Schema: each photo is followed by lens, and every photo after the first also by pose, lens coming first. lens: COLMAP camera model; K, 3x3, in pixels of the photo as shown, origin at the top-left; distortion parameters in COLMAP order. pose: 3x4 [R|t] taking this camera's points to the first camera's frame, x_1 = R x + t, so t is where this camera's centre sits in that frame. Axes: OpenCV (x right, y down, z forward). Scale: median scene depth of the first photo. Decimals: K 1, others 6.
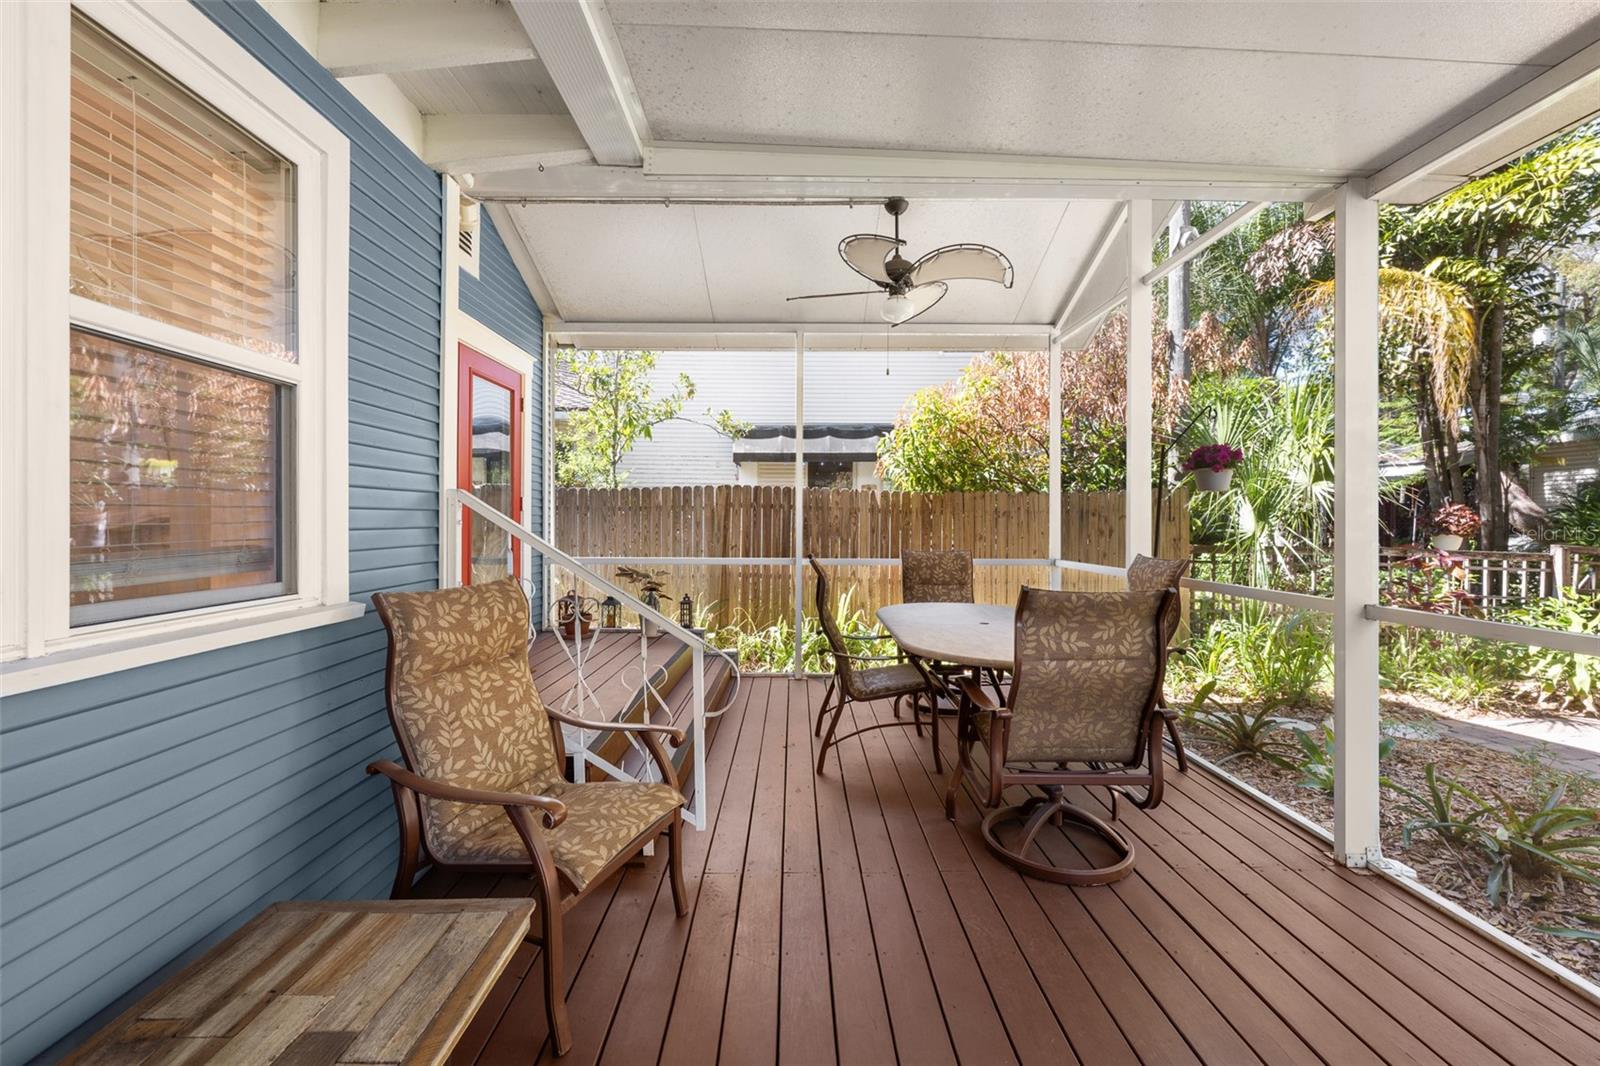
lens RADIAL K [[648.4, 0, 801.5], [0, 648.4, 528.0], [0, 0, 1]] dist [-0.000216, -0.000487]
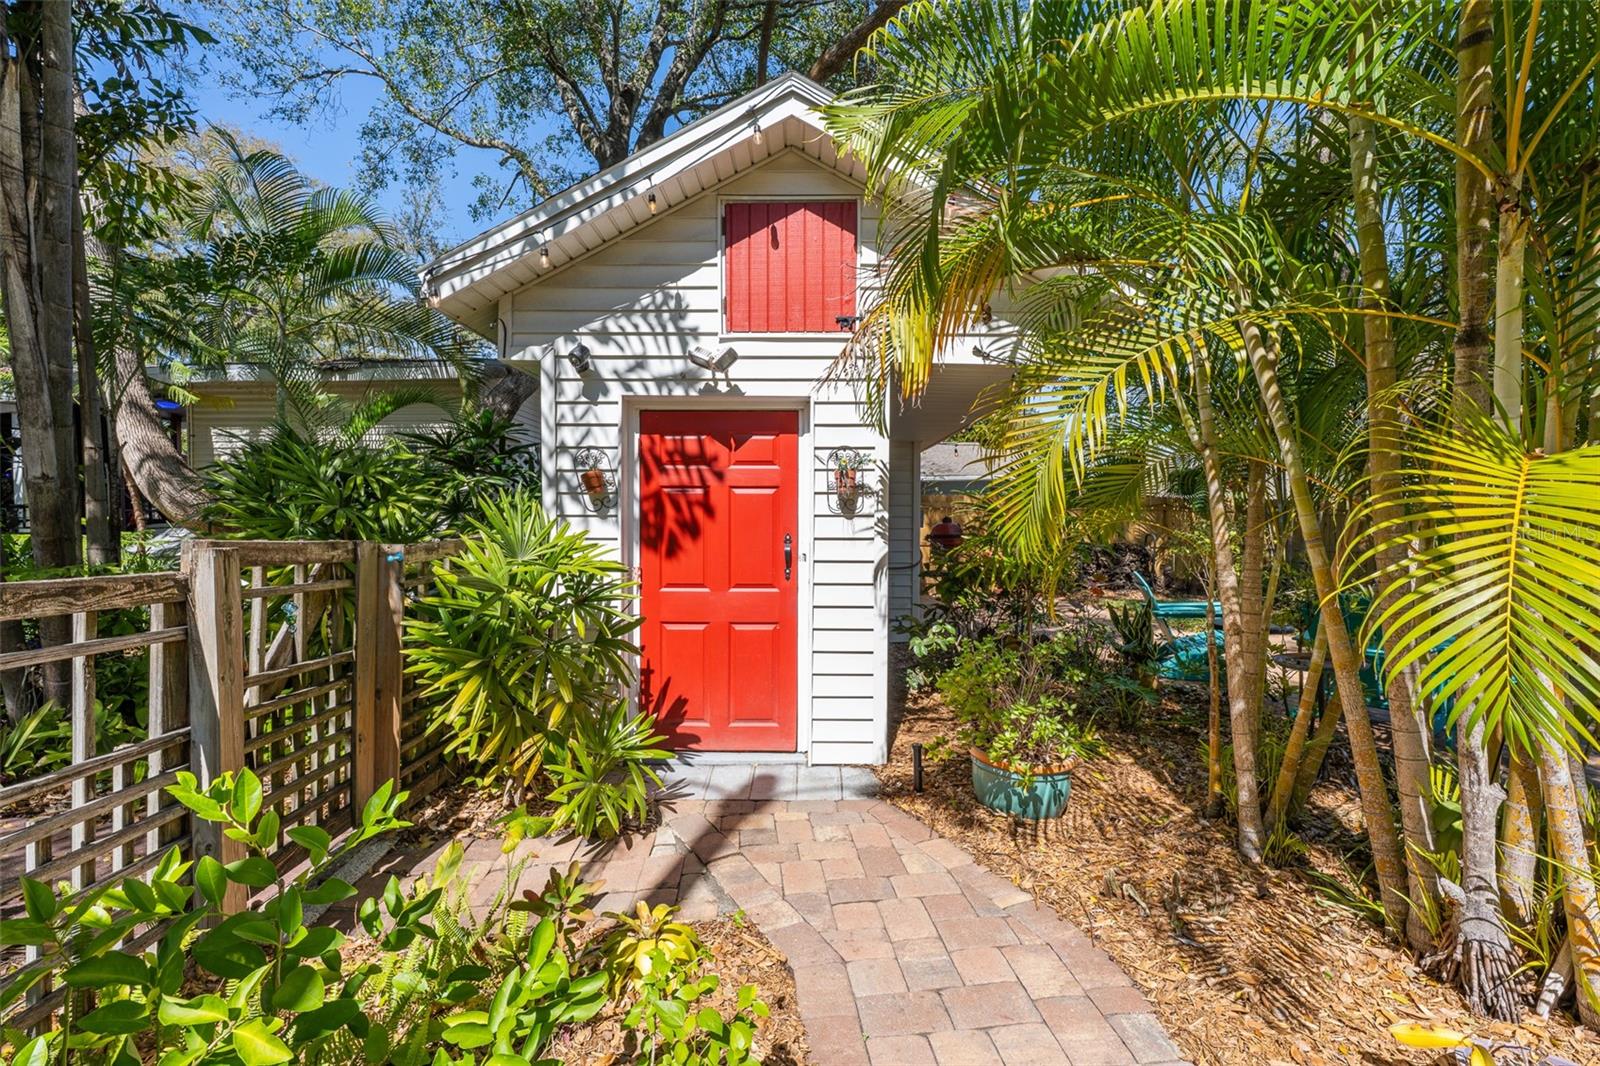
lens RADIAL K [[686.8, 0, 800.9], [0, 686.8, 526.8], [0, 0, 1]] dist [-0.000258, -0.000047]
pose [[0.029854, -0.010374, 0.999500, 0.861160], [0.005787, 0.999931, 0.010206, 0.018148], [-0.999538, 0.005479, 0.029911, 0.717576]]
